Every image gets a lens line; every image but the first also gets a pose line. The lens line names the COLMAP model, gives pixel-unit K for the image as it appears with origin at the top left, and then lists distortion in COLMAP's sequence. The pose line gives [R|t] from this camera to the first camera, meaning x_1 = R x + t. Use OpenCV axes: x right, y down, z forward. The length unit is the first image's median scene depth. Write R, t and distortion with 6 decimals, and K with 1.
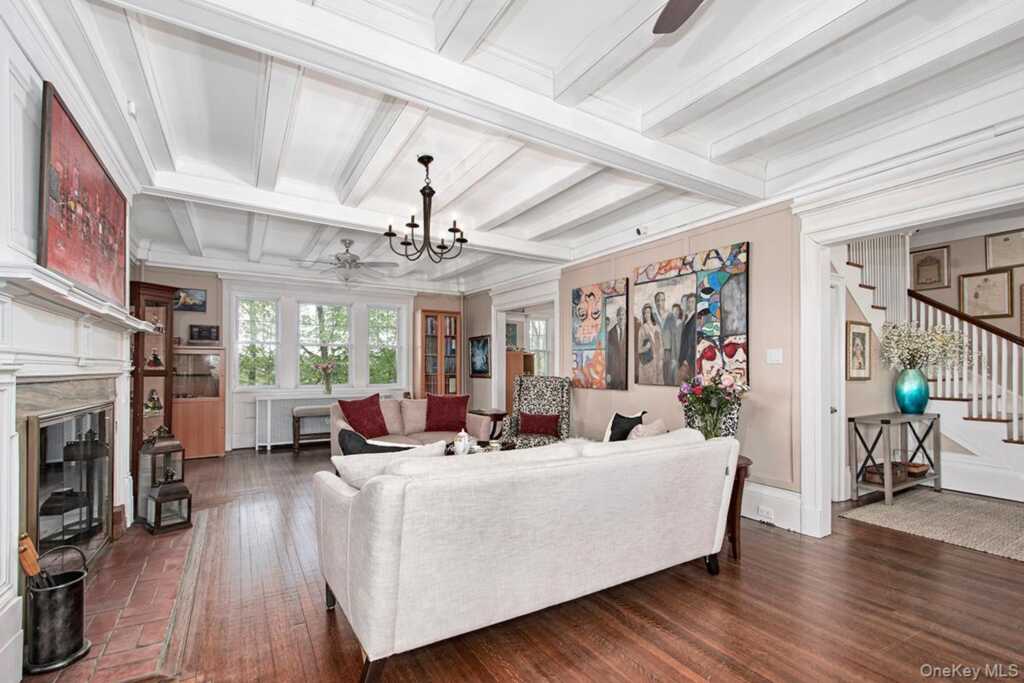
lens RADIAL K [[446.2, 0, 512.2], [0, 446.2, 367.1], [0, 0, 1]] dist [0.000425, -0.000094]
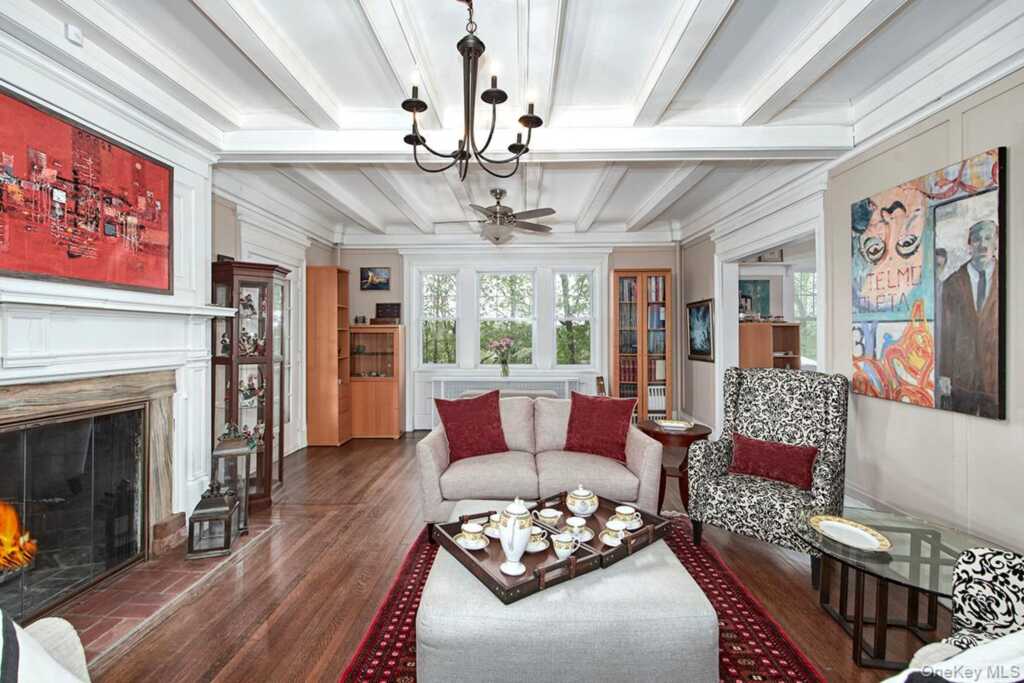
lens RADIAL K [[450.1, 0, 505.2], [0, 450.1, 334.0], [0, 0, 1]] dist [0.001443, -0.003979]
pose [[0.829750, -0.004239, -0.558118, 0.094060], [0.003805, 0.999991, -0.001939, -0.025051], [0.558122, -0.000514, 0.829759, 0.351644]]
